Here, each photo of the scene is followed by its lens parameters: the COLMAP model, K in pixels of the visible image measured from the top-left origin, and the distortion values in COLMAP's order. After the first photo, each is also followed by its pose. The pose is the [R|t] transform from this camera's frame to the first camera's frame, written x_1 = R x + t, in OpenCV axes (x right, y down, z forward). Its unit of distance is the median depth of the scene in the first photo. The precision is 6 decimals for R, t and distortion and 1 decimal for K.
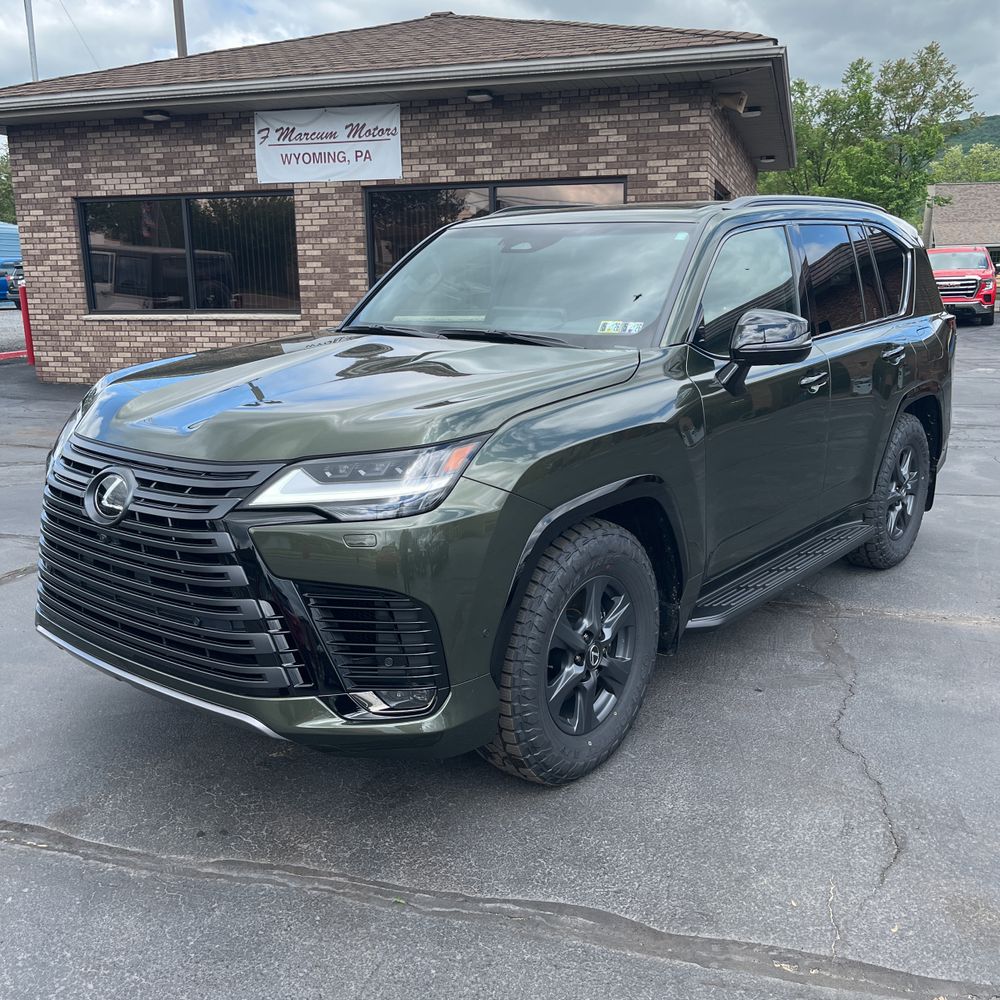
lens RADIAL K [[983.8, 0, 484.2], [0, 983.8, 483.6], [0, 0, 1]] dist [0.017868, 0.020768]
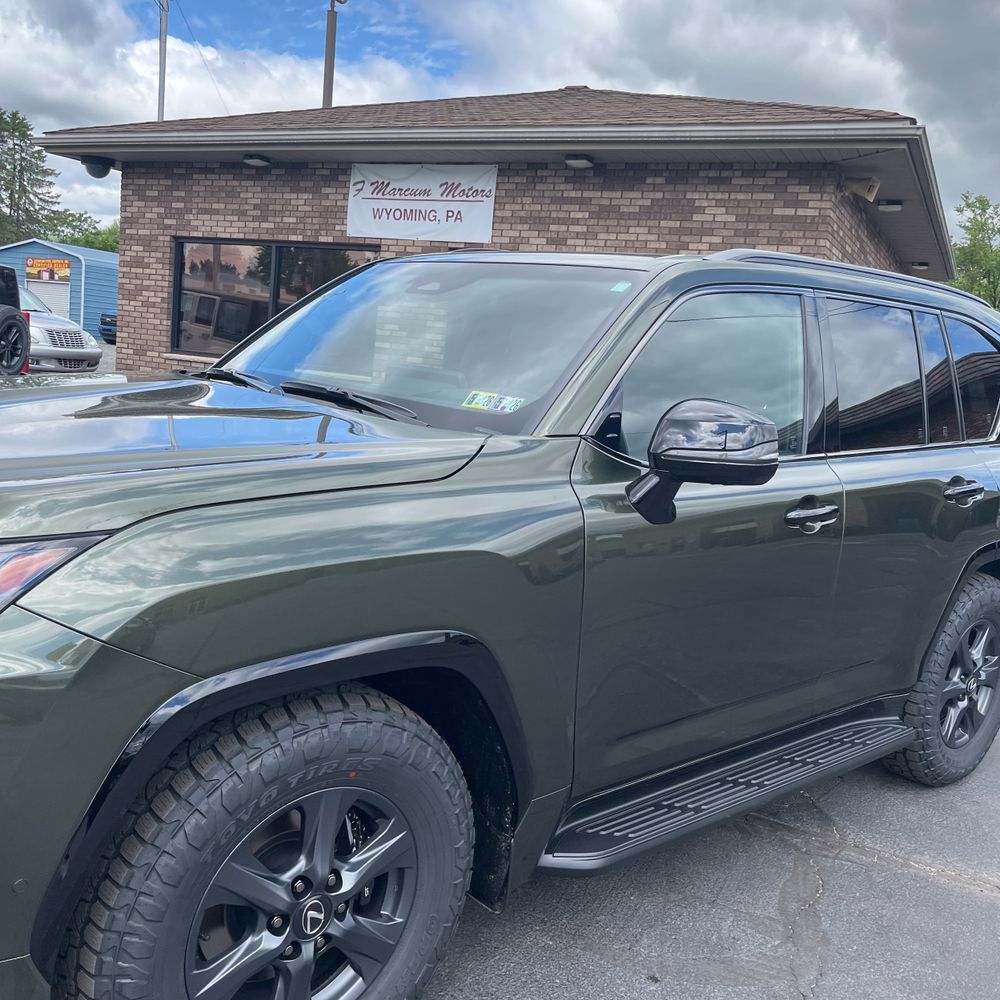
lens RADIAL K [[983.8, 0, 484.2], [0, 983.8, 483.6], [0, 0, 1]] dist [0.017868, 0.020768]
pose [[0.982588, 0.121334, -0.140707, 0.071544], [-0.132441, 0.988541, -0.072427, -0.016234], [0.130307, 0.089801, 0.987399, 0.101779]]
